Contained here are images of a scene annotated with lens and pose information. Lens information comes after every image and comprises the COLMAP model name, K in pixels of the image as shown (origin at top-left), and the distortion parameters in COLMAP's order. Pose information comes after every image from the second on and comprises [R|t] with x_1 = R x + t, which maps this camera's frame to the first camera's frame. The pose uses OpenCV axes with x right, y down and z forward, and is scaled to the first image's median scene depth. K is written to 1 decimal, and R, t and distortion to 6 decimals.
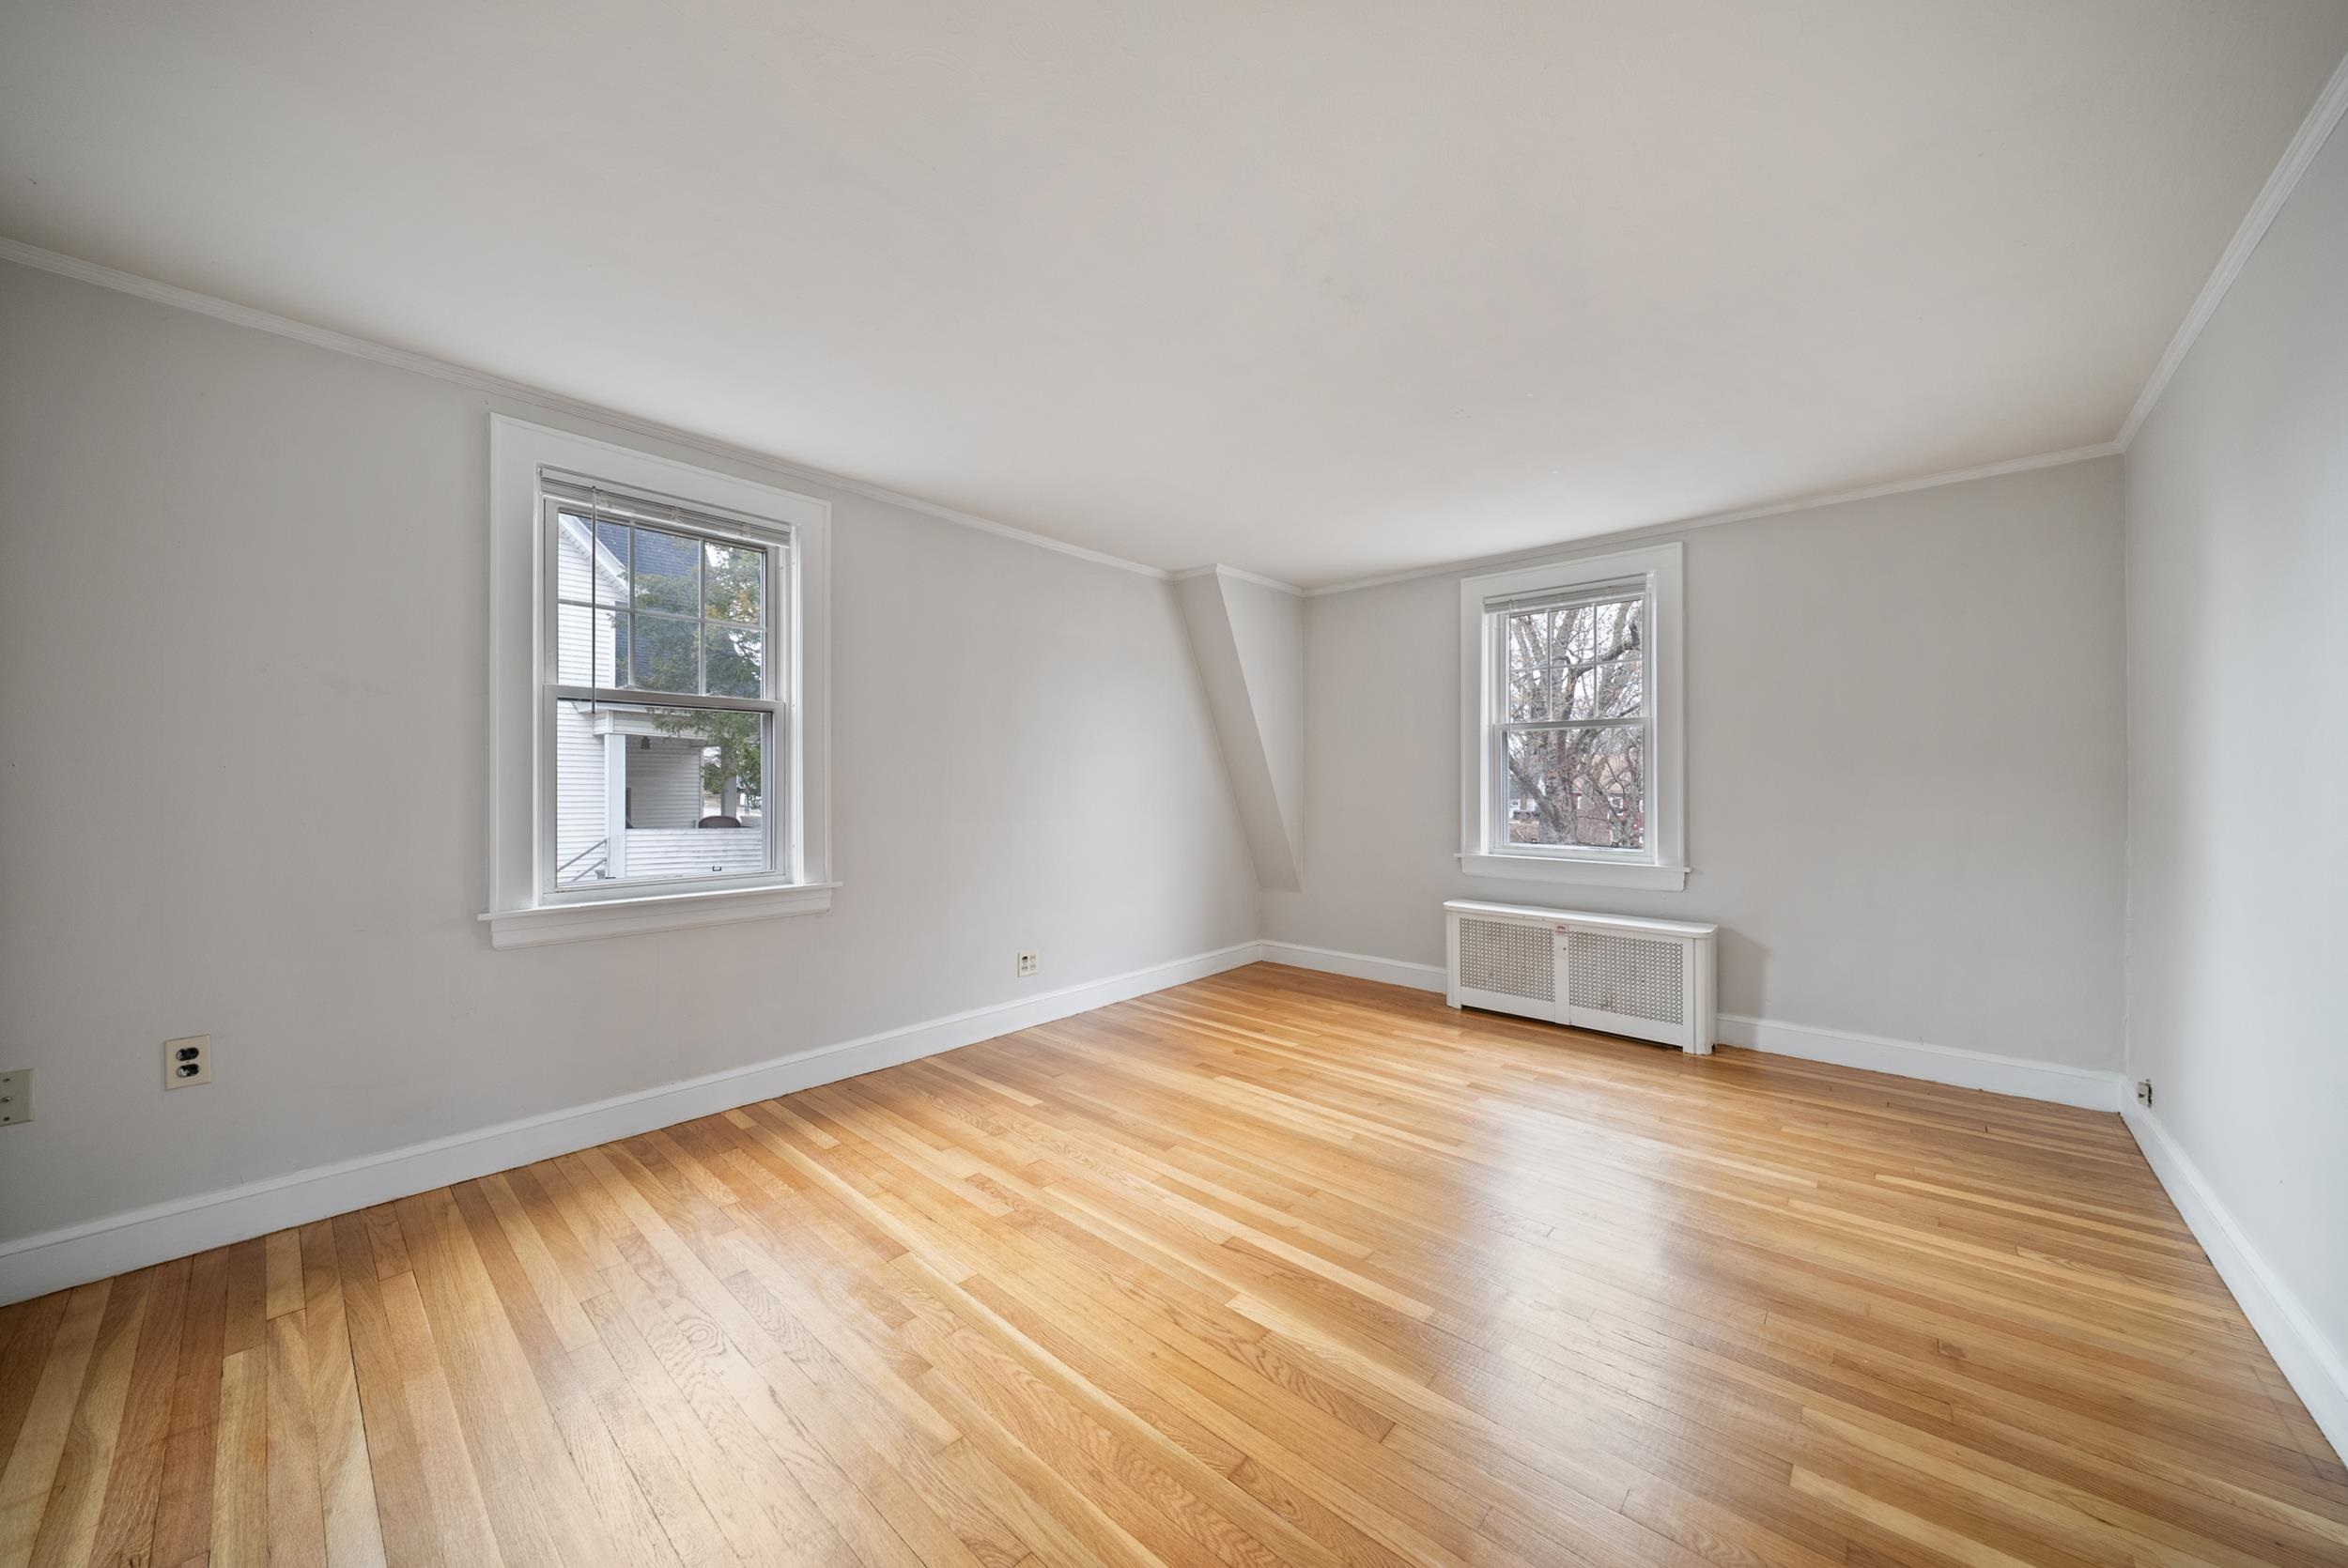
lens RADIAL K [[813.3, 0, 1174.0], [0, 813.3, 784.0], [0, 0, 1]] dist [0.016656, -0.008577]
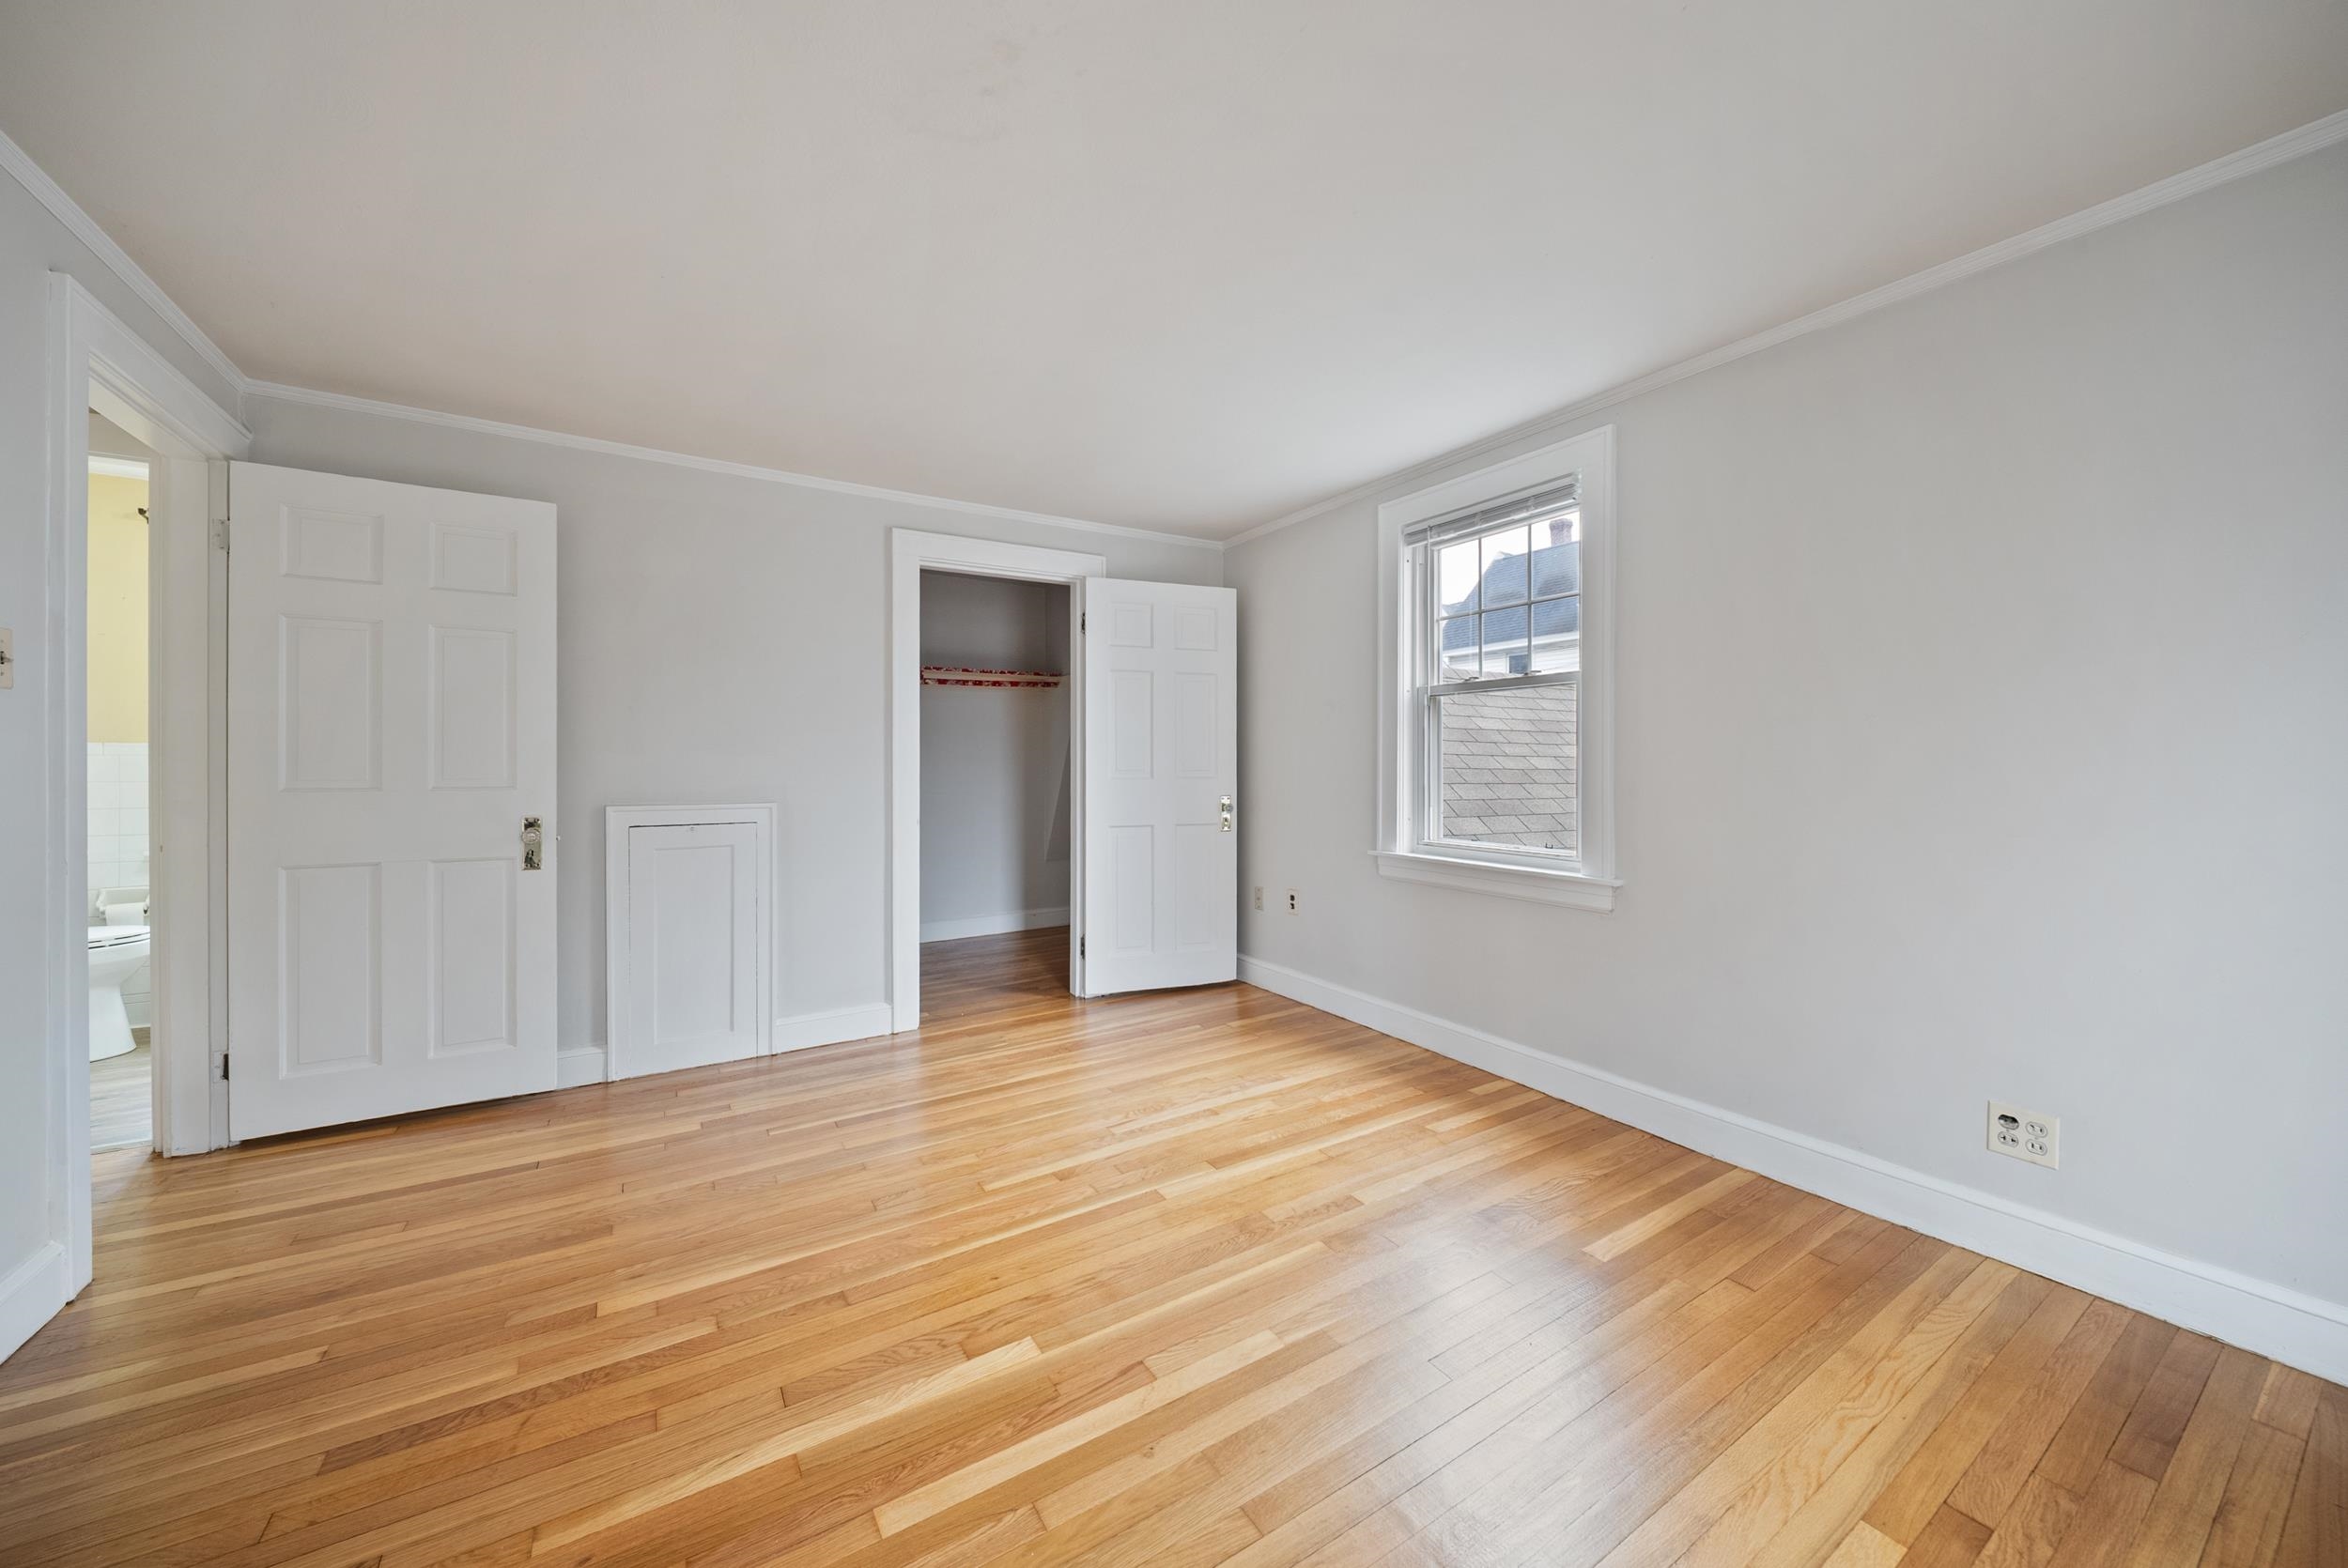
lens RADIAL K [[846.3, 0, 1201.5], [0, 846.3, 766.3], [0, 0, 1]] dist [0.010286, -0.008810]
pose [[-0.257396, 0.002241, -0.966303, 0.567982], [0.000522, 0.999997, 0.002180, 0.003193], [0.966306, 0.000057, -0.257397, 0.881083]]
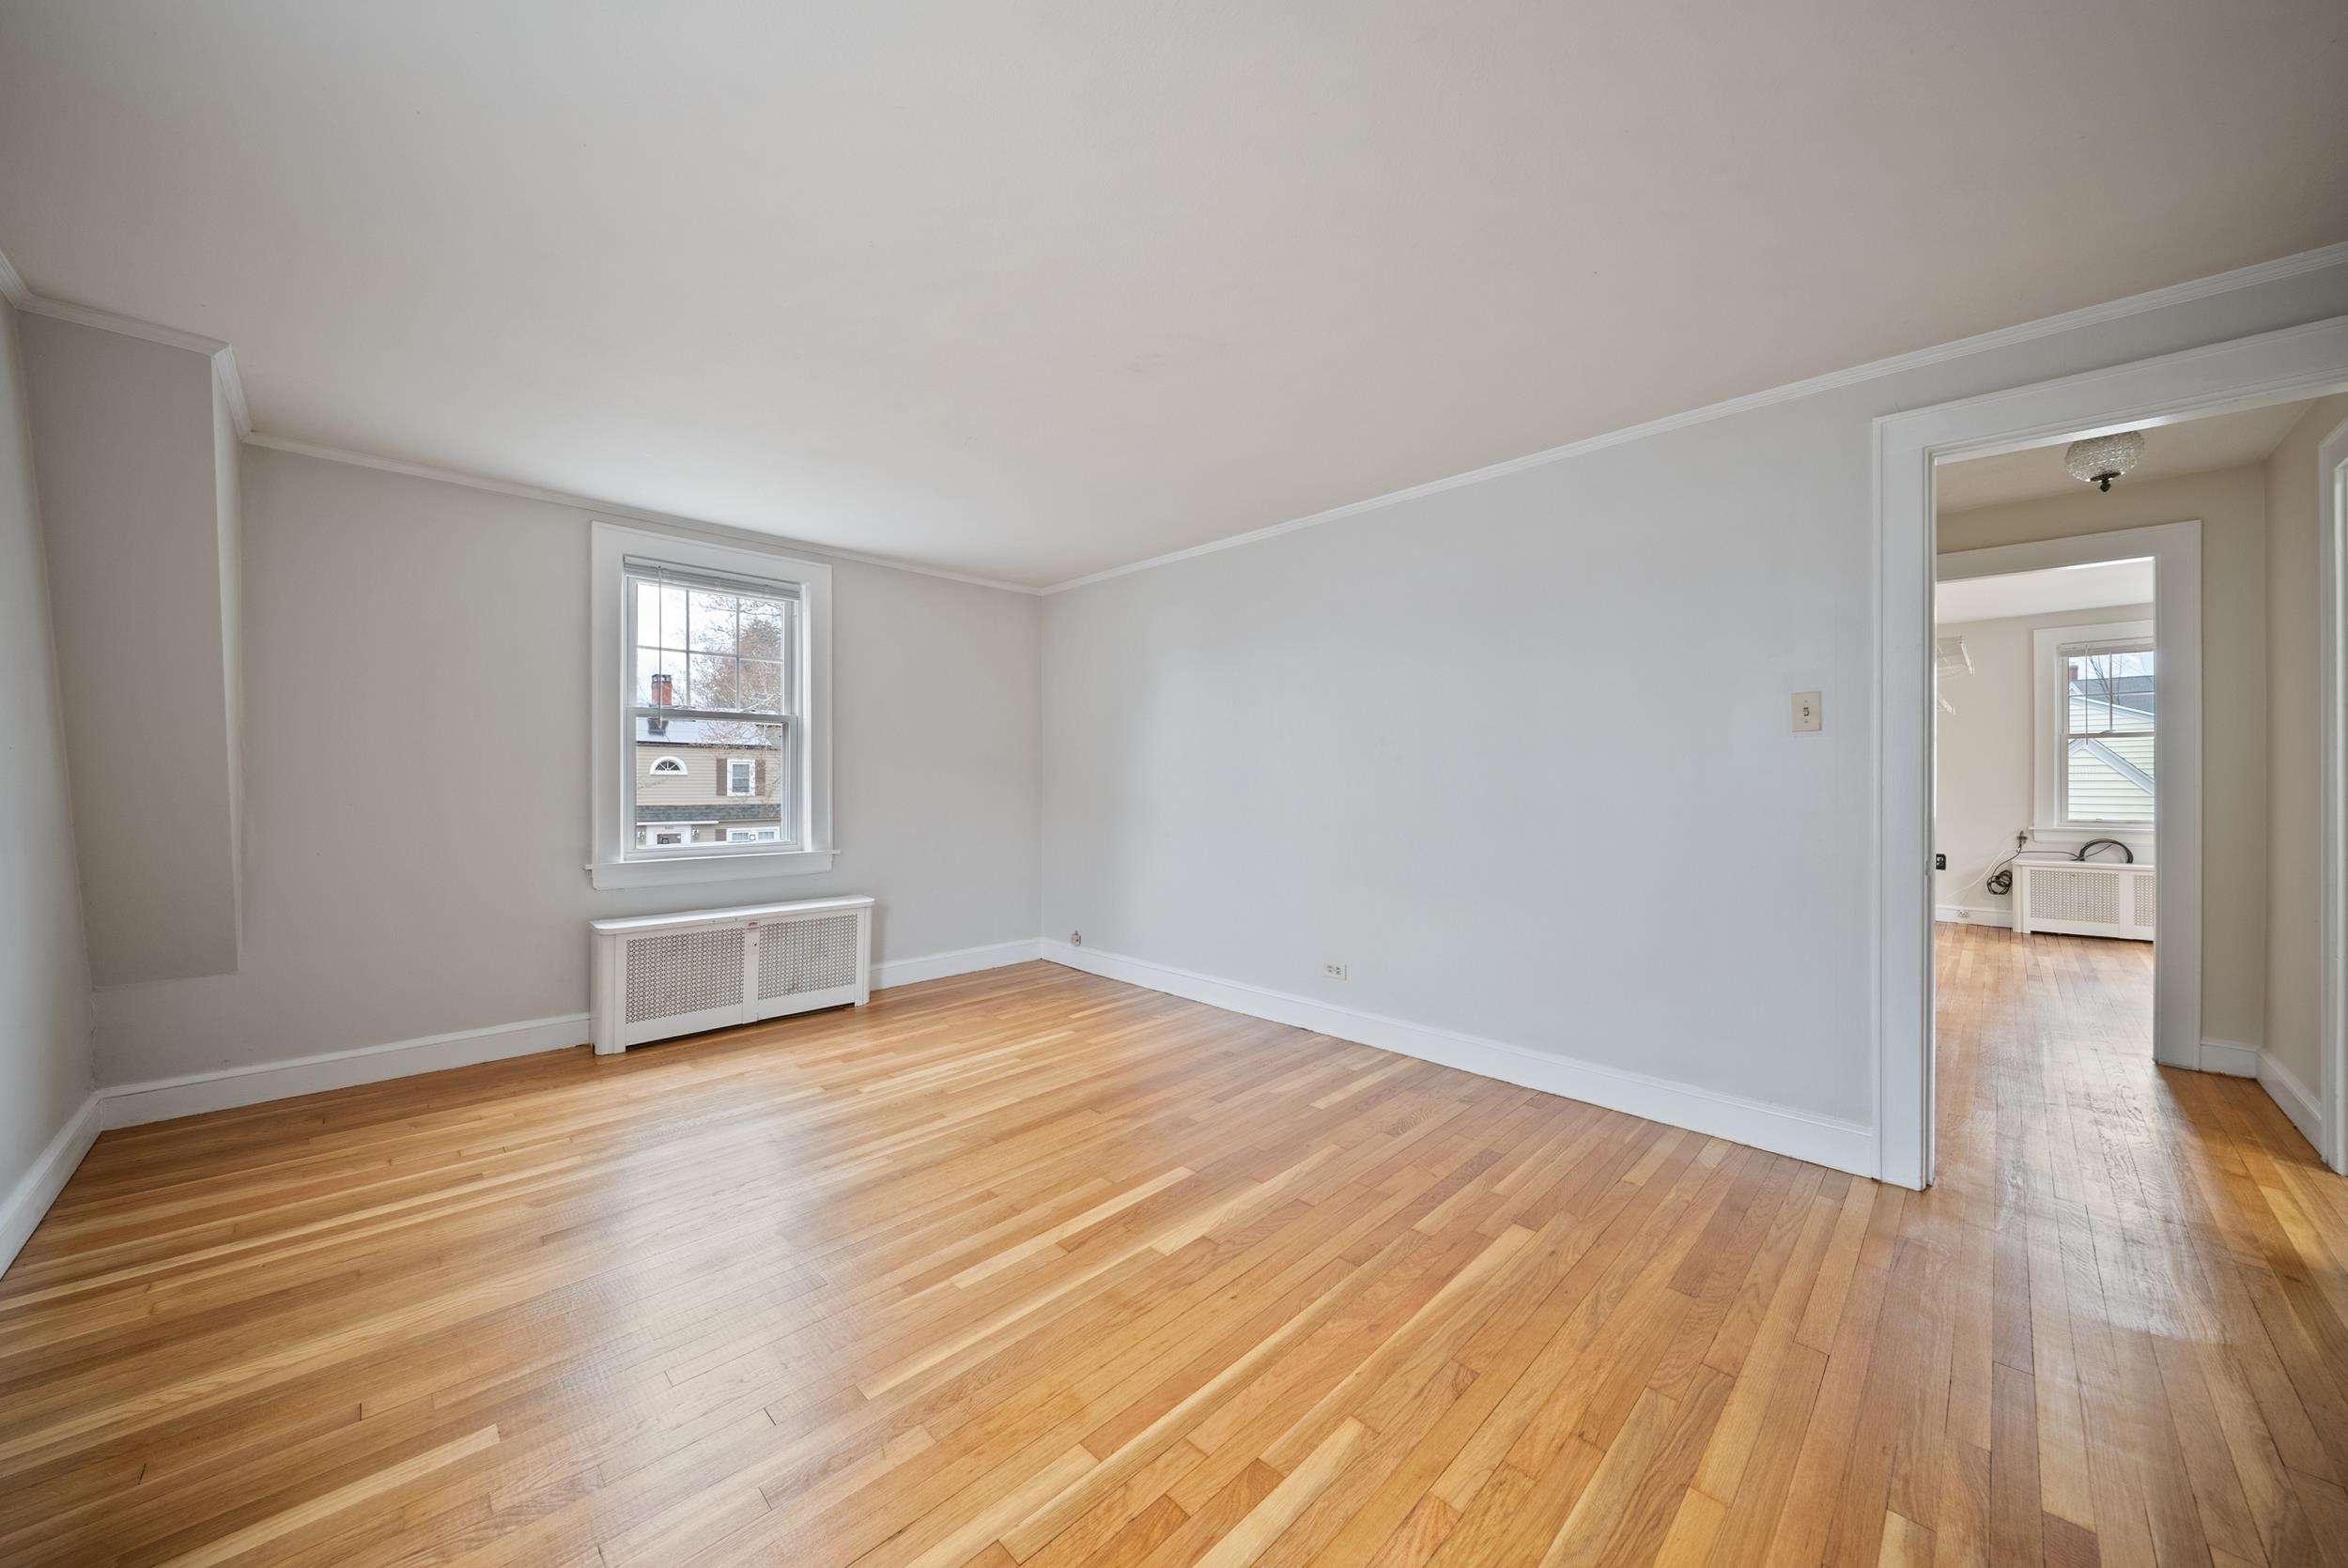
lens RADIAL K [[823.0, 0, 1178.6], [0, 823.0, 780.0], [0, 0, 1]] dist [0.012576, -0.007724]
pose [[0.059435, -0.002720, 0.998228, -0.639841], [-0.001388, 0.999995, 0.002807, -0.000496], [-0.998231, -0.001552, 0.059431, 0.568804]]
